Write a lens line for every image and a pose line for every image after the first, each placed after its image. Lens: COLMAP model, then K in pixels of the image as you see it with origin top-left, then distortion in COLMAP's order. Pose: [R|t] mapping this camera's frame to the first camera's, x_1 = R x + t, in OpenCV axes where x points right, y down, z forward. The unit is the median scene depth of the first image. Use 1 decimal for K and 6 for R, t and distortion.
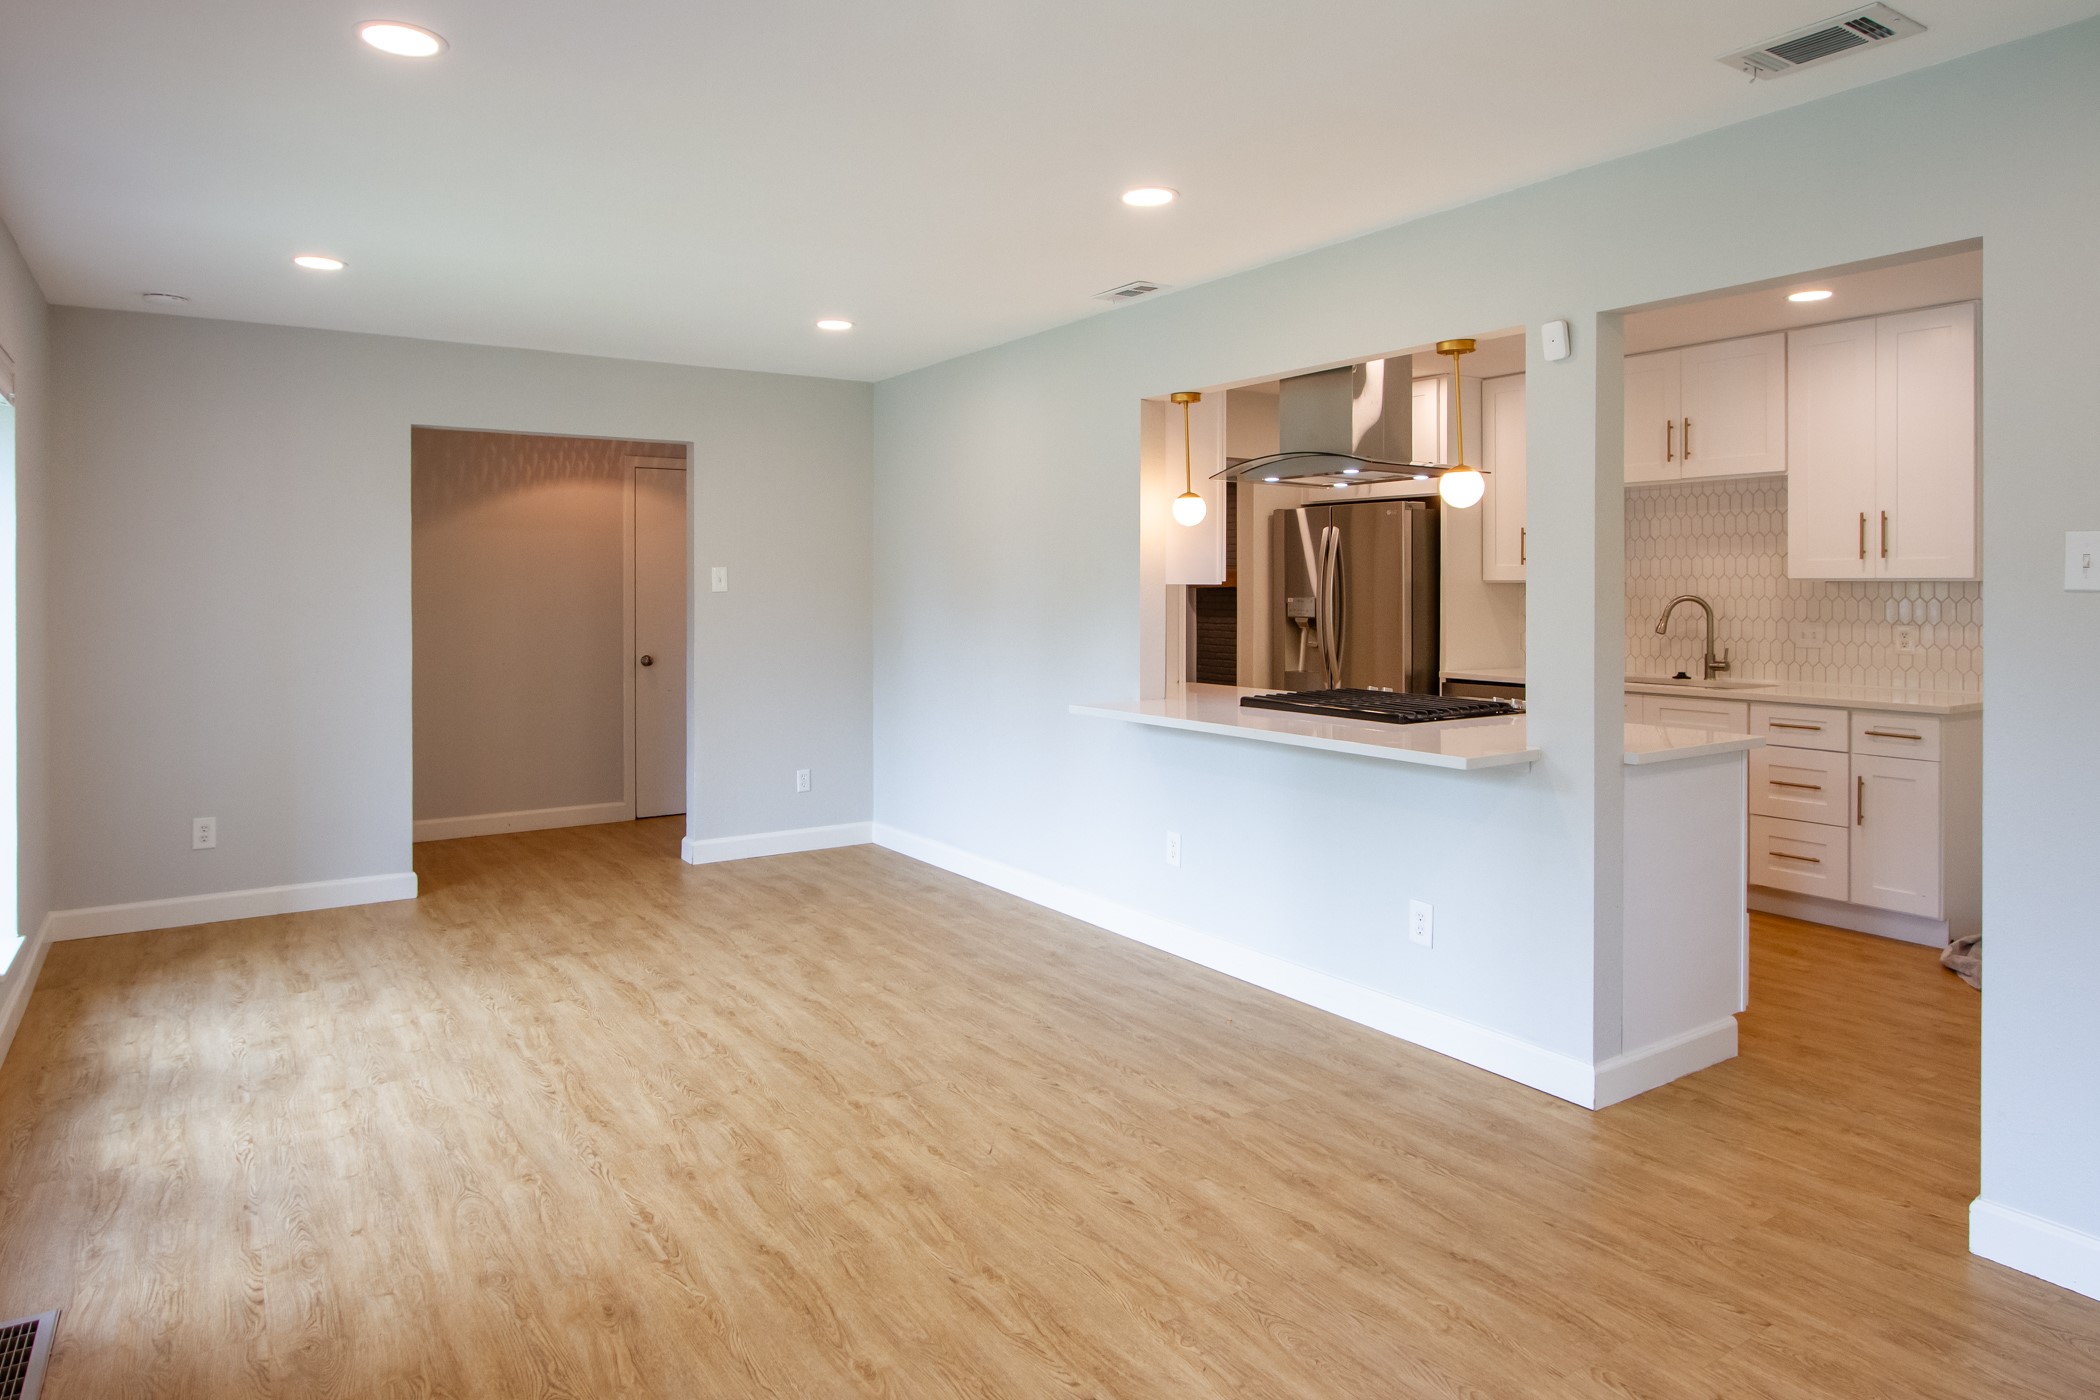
lens RADIAL K [[1270.0, 0, 1043.3], [0, 1270.0, 578.9], [0, 0, 1]] dist [-0.009844, 0.004476]
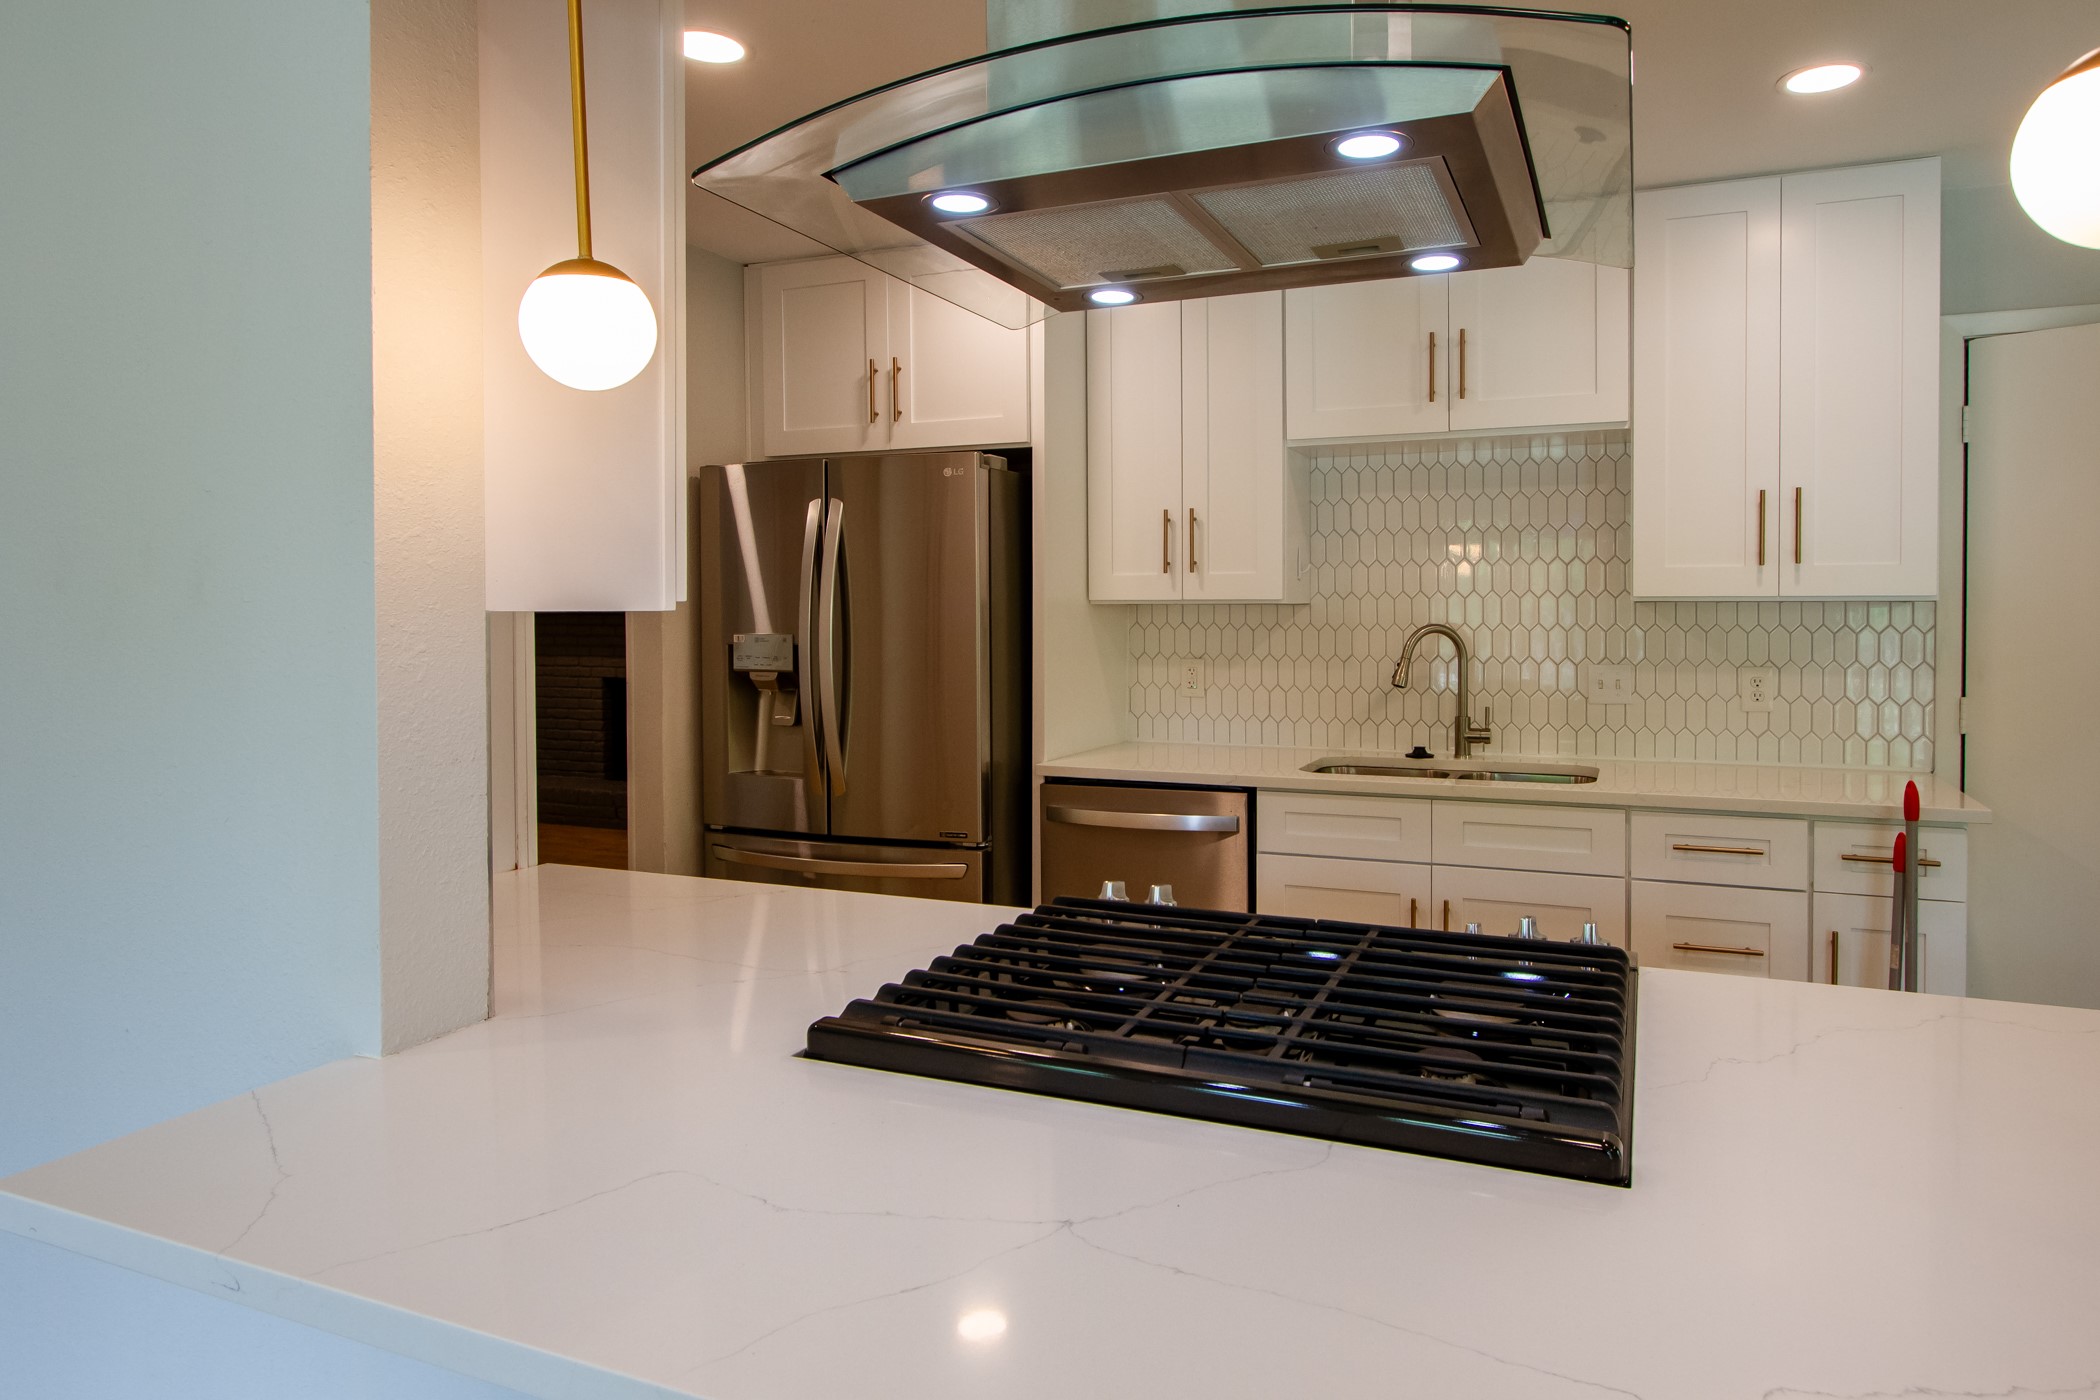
lens RADIAL K [[1270.0, 0, 1189.3], [0, 1270.0, 614.5], [0, 0, 1]] dist [-0.009844, 0.004476]
pose [[0.809353, -0.006934, 0.587282, 0.047389], [0.000901, 0.999944, 0.010564, 0.001633], [-0.587322, -0.008021, 0.809314, 0.582605]]
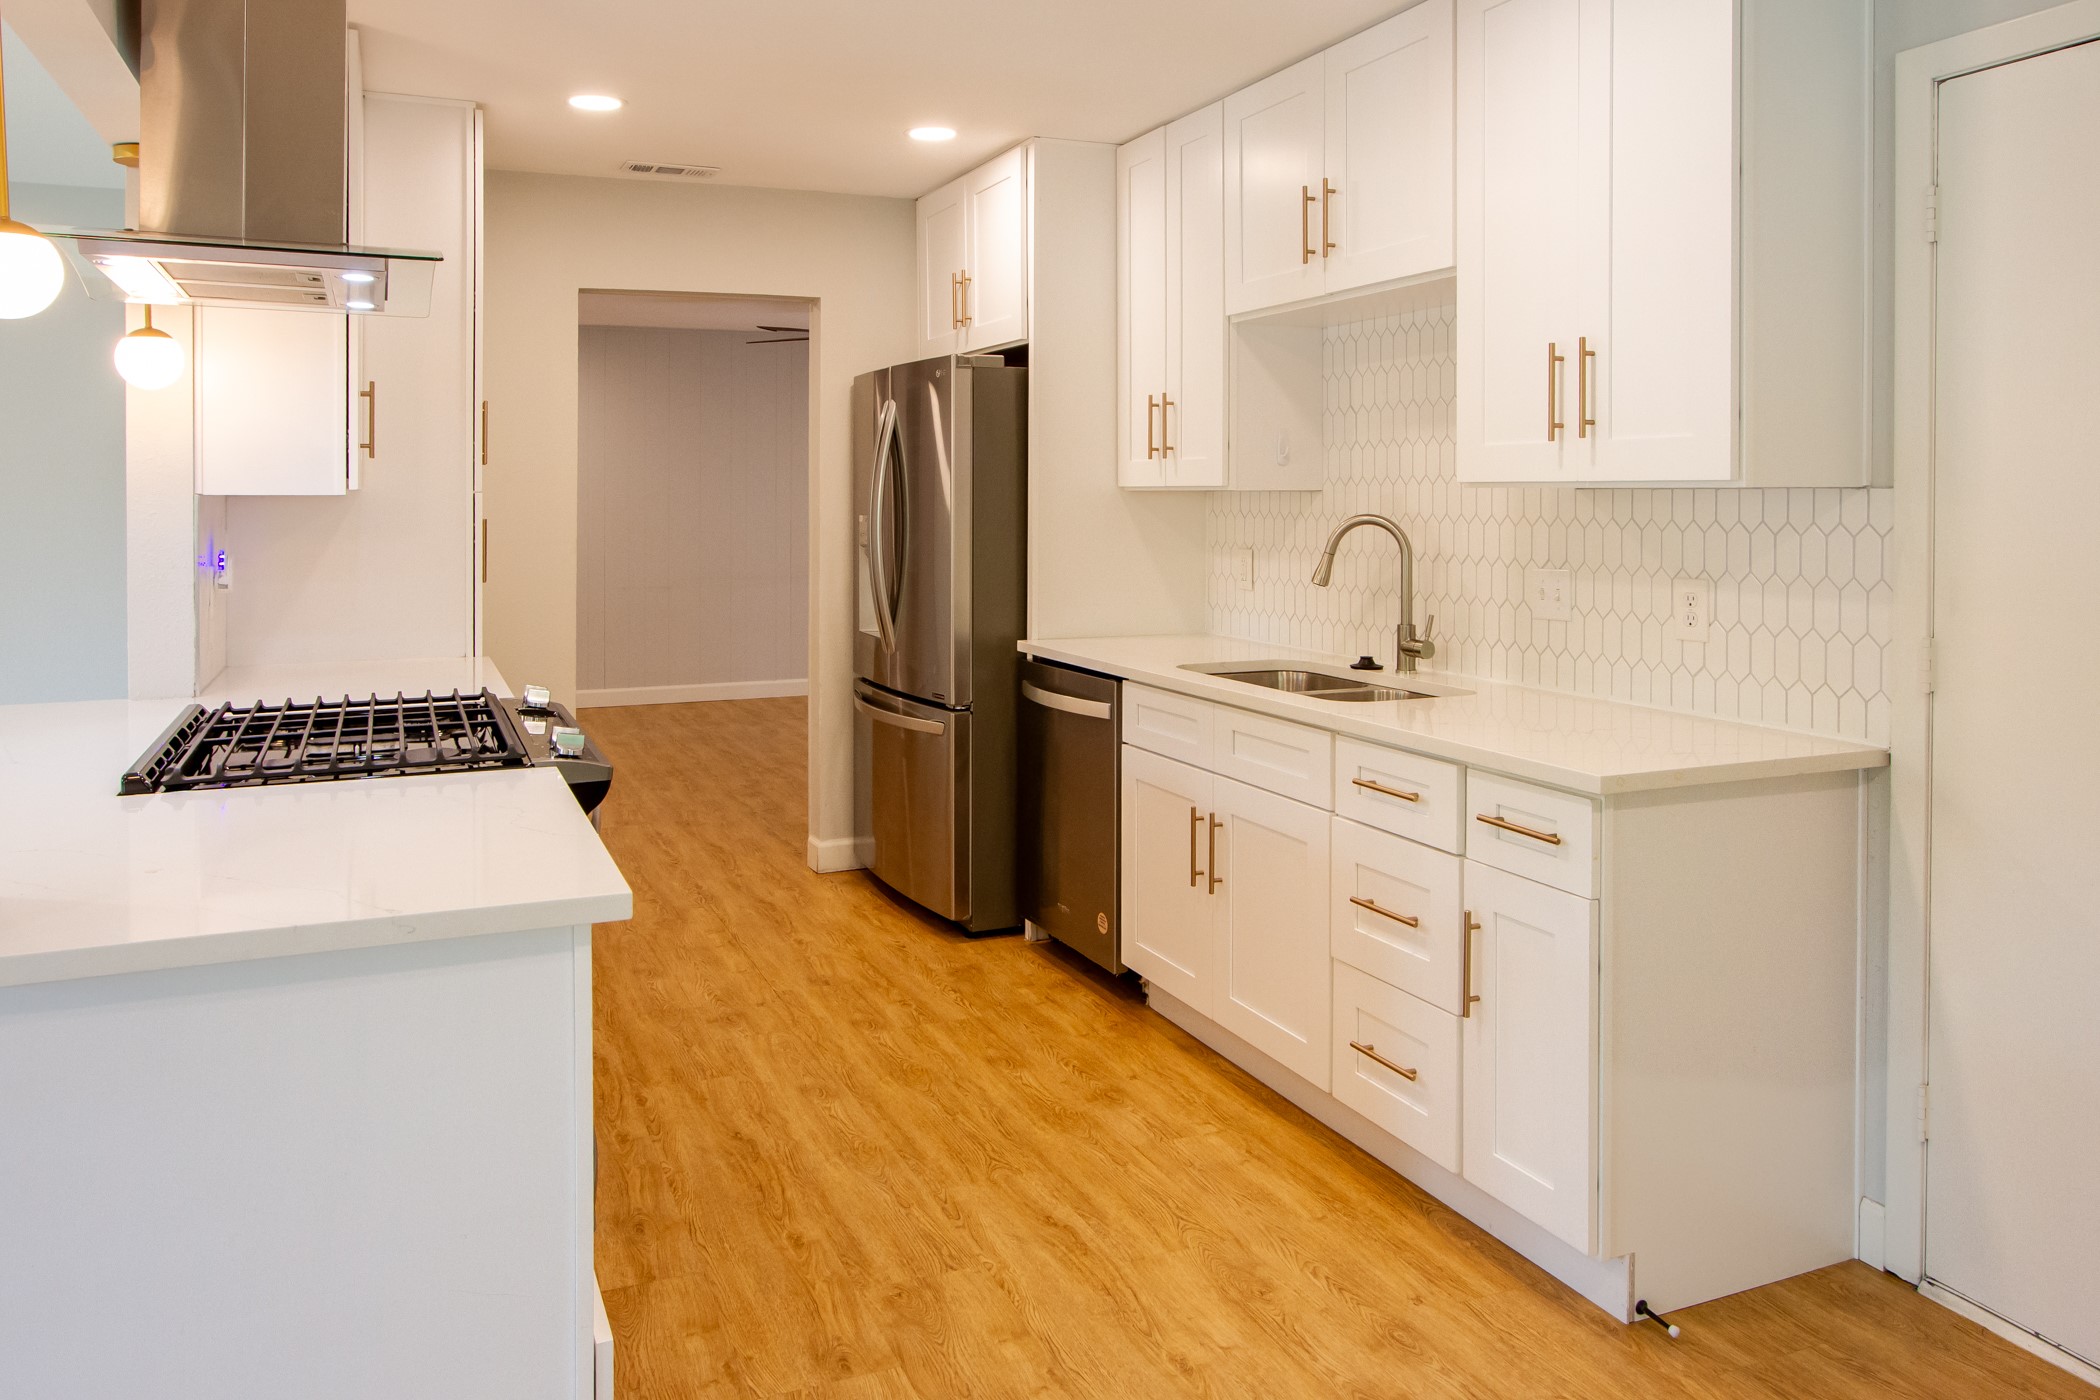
lens RADIAL K [[1467.0, 0, 938.9], [0, 1467.0, 502.4], [0, 0, 1]] dist [-0.025462, 0.018276]
pose [[0.979215, 0.000623, -0.202823, 0.469200], [0.001232, 0.999959, 0.009018, 0.002070], [0.202820, -0.009081, 0.979174, 0.368090]]
